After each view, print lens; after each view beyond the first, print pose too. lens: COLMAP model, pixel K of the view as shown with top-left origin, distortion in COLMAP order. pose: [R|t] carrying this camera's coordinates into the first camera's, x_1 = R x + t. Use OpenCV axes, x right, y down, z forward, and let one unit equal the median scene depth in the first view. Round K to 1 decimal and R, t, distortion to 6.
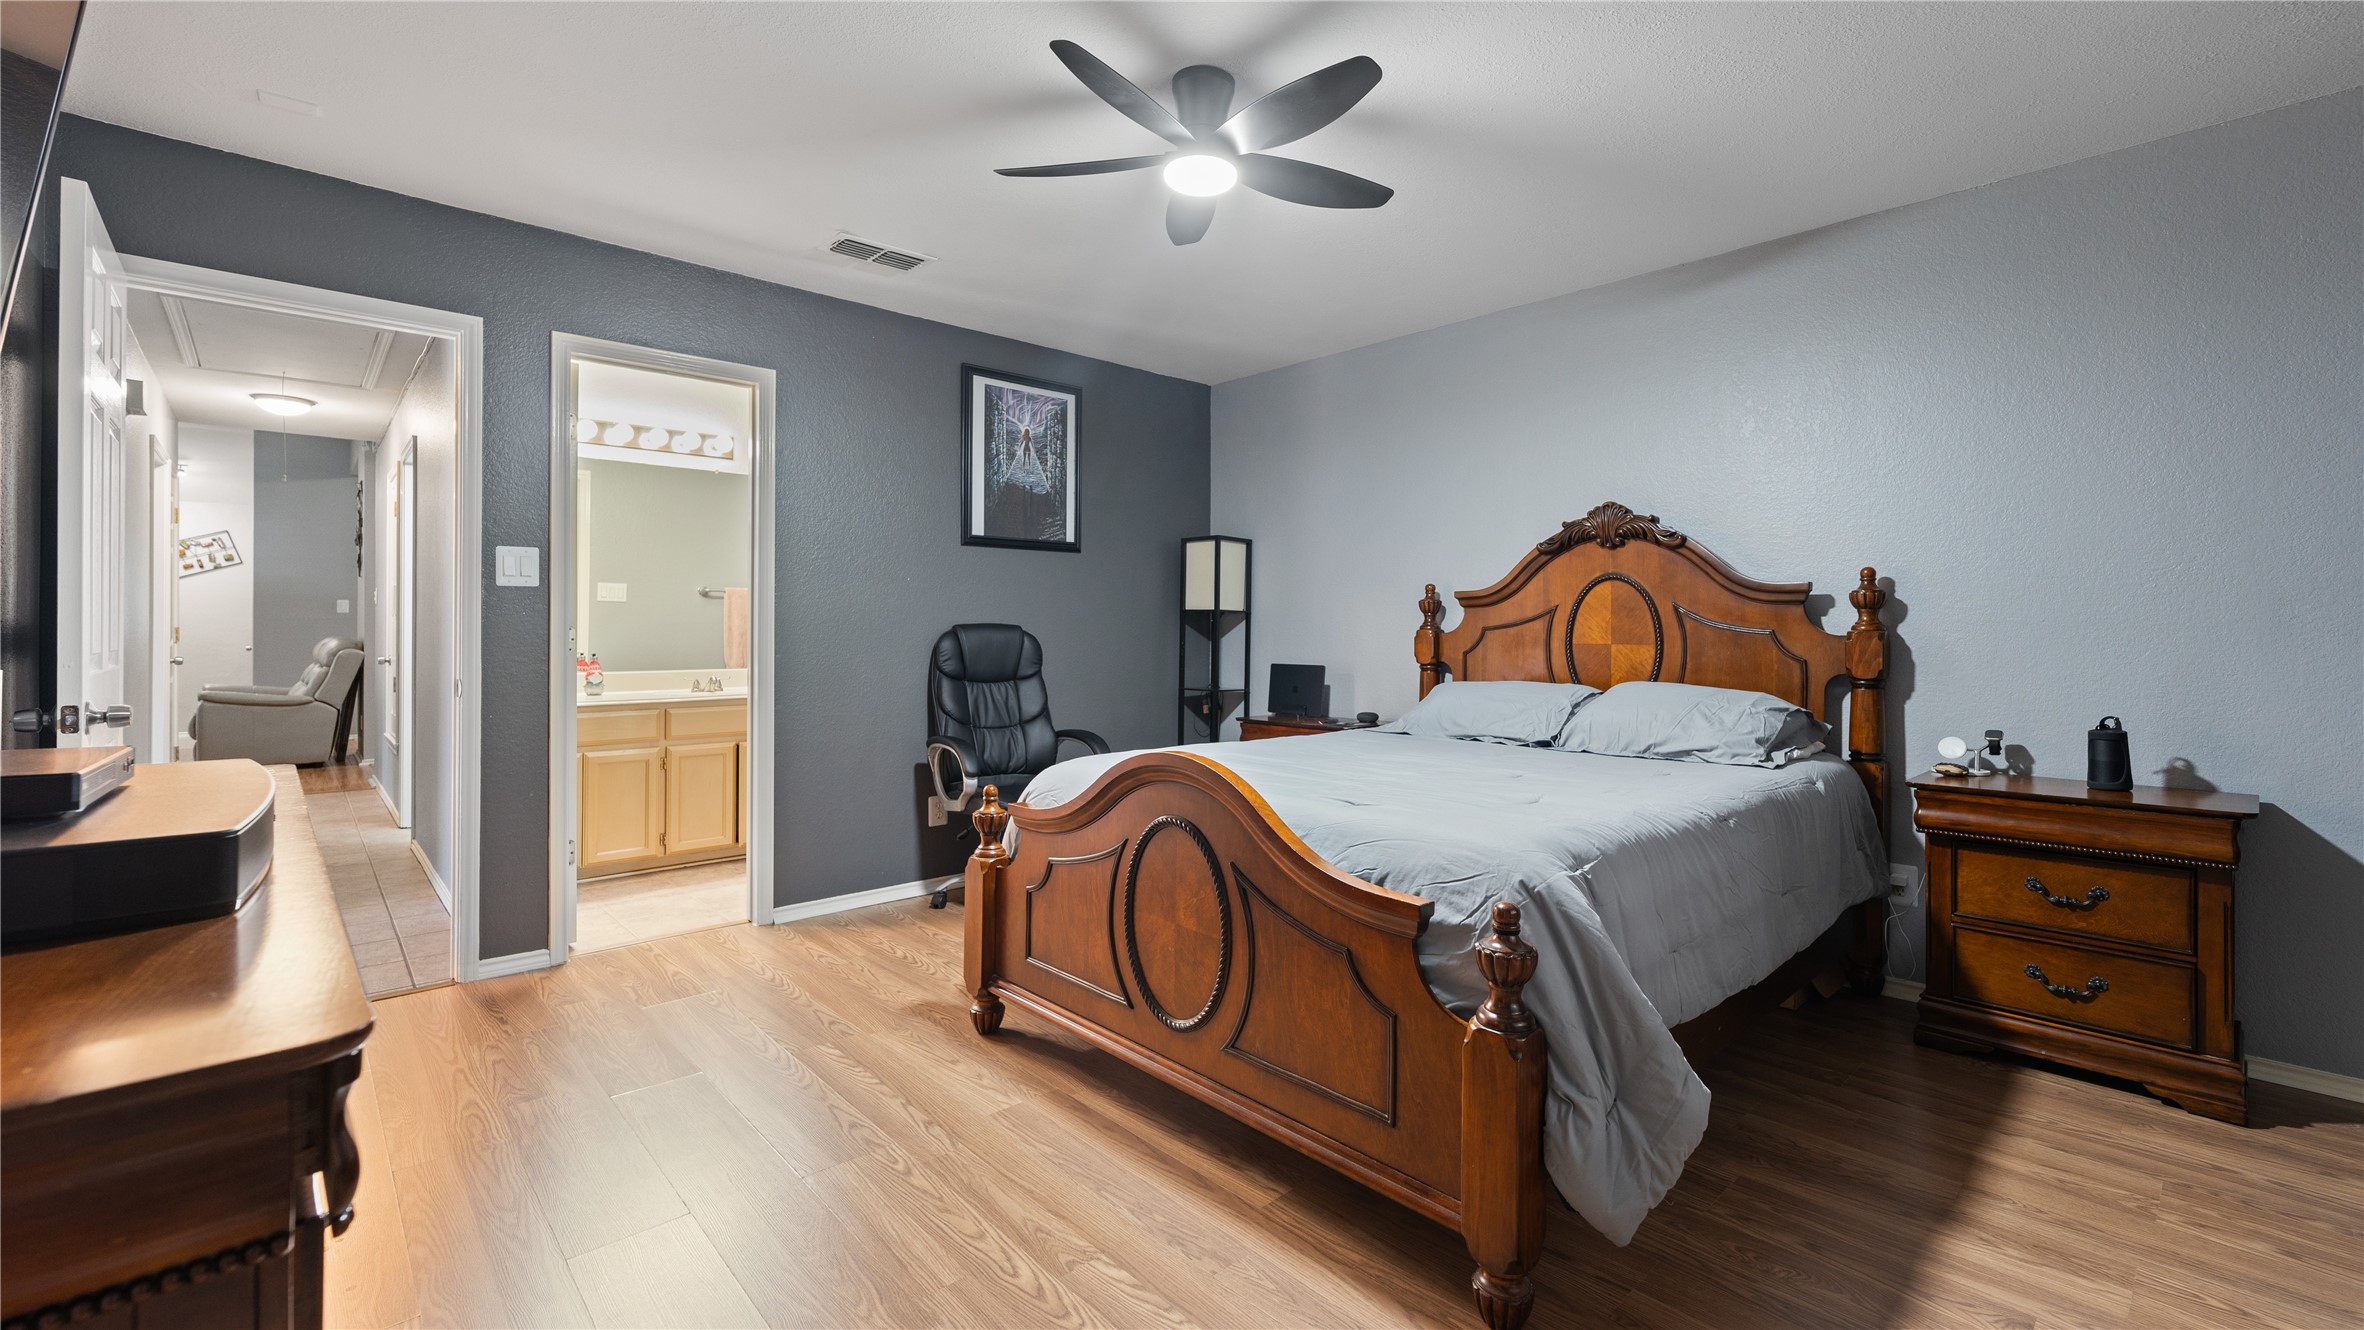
lens RADIAL K [[968.6, 0, 1176.1], [0, 968.6, 638.4], [0, 0, 1]] dist [0.001532, 0.000059]
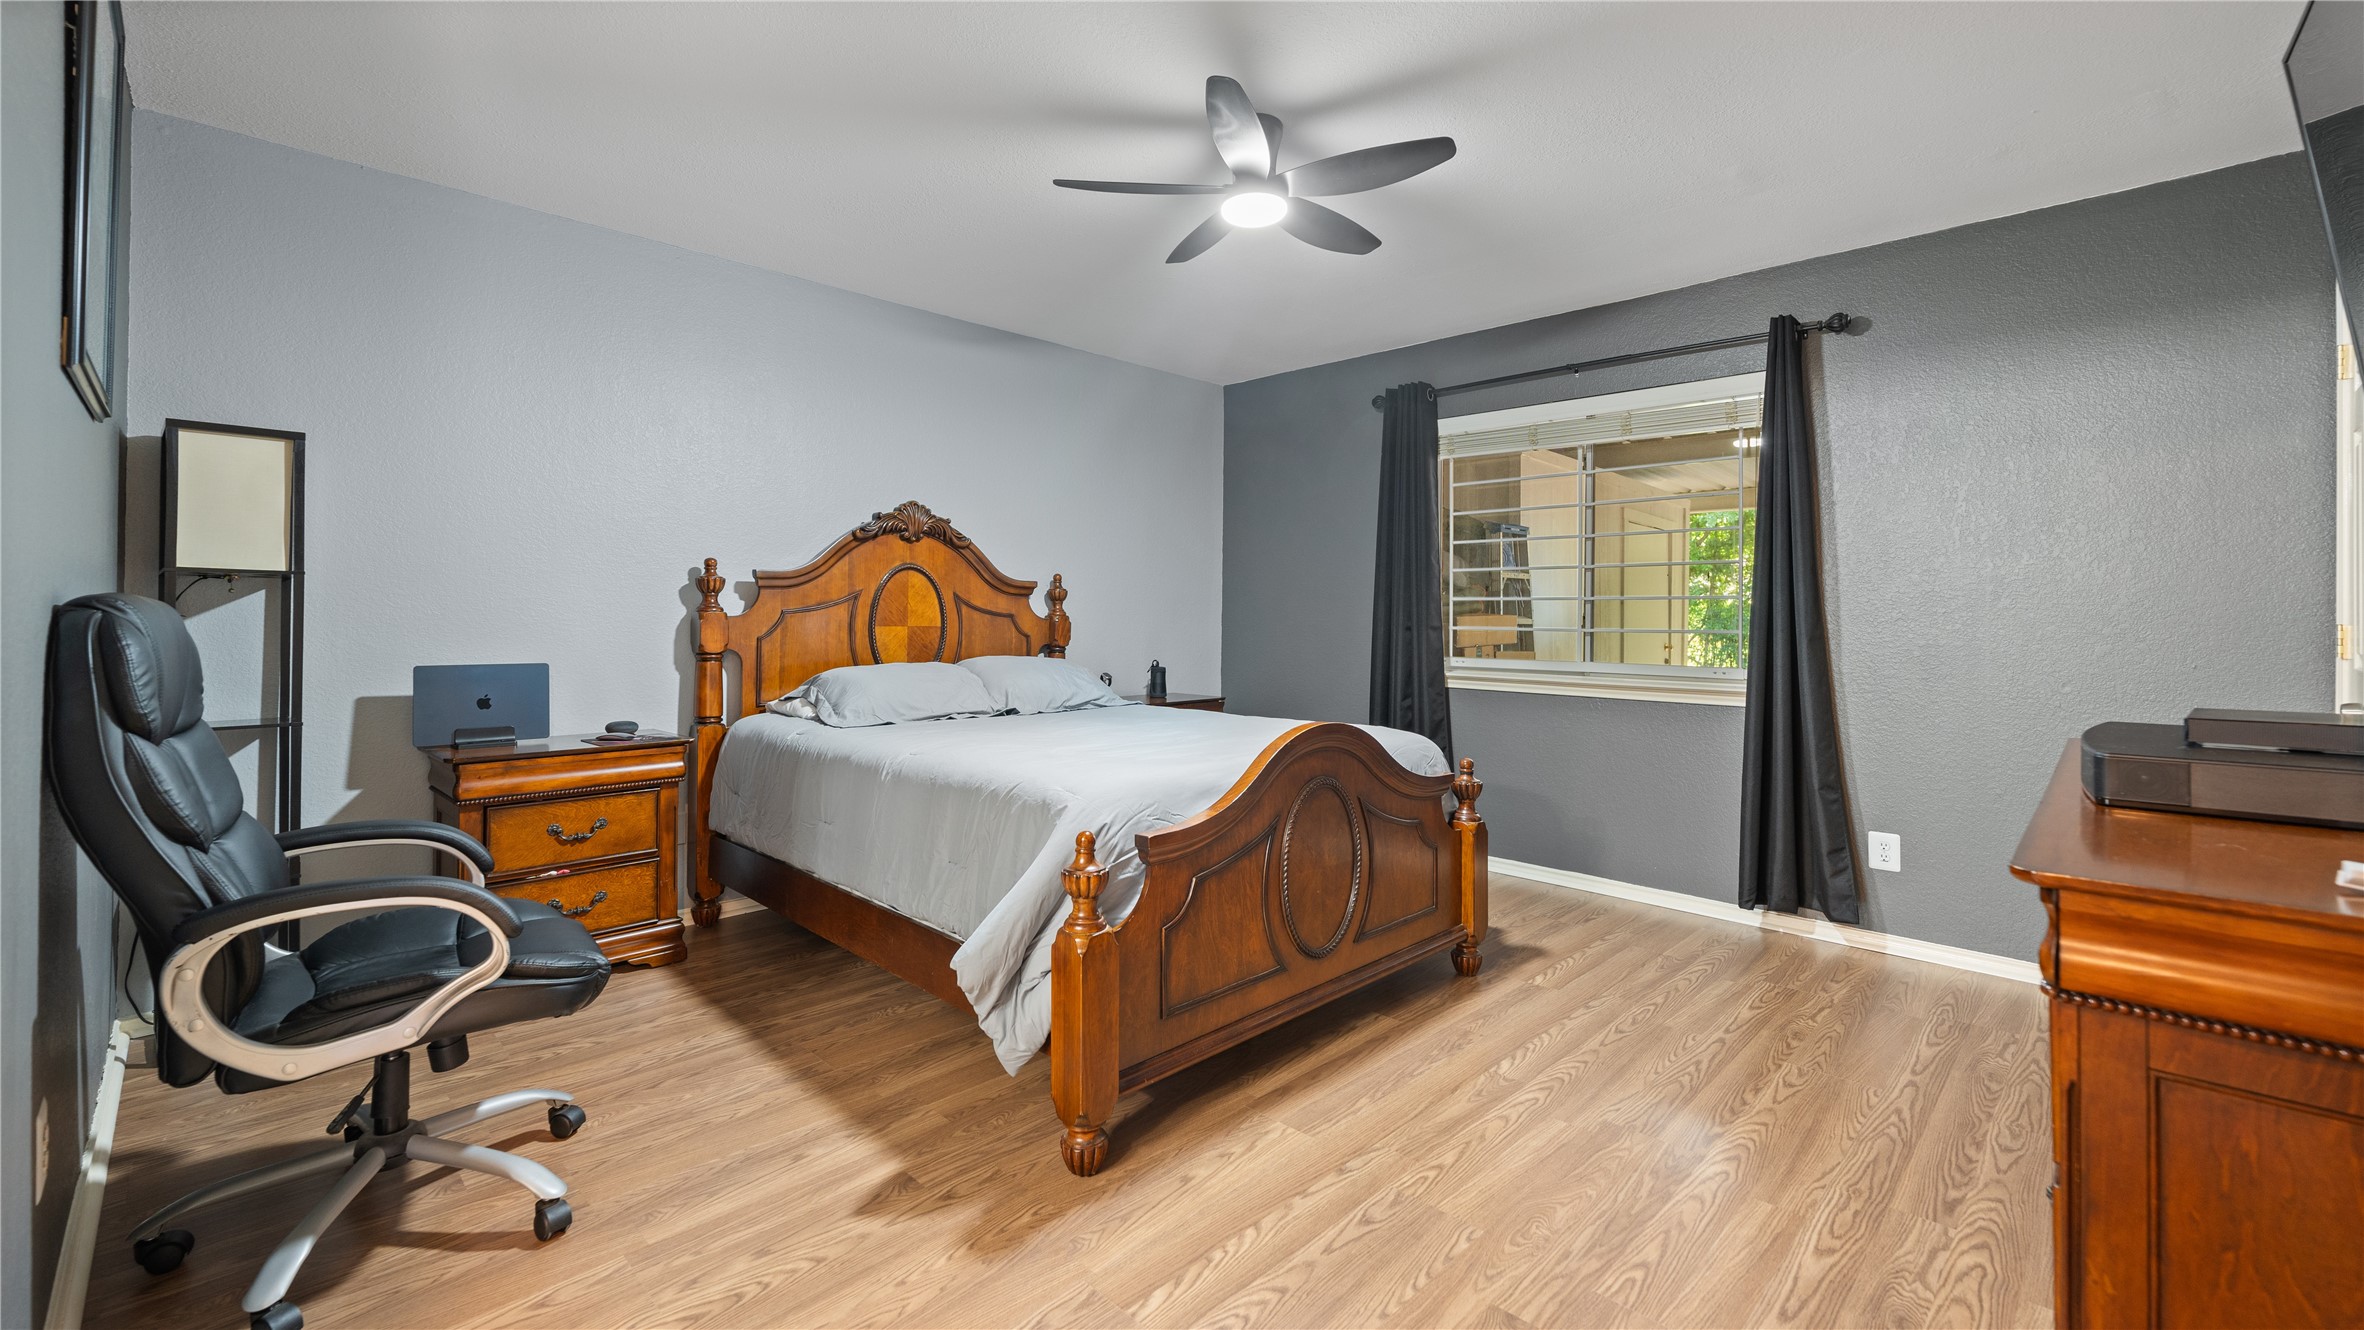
lens RADIAL K [[968.6, 0, 1176.1], [0, 968.6, 638.4], [0, 0, 1]] dist [0.001532, 0.000059]
pose [[-0.037891, -0.027141, 0.998913, -0.789066], [-0.003274, 0.999629, 0.027036, -0.013564], [-0.999277, -0.002246, -0.037965, 0.825216]]
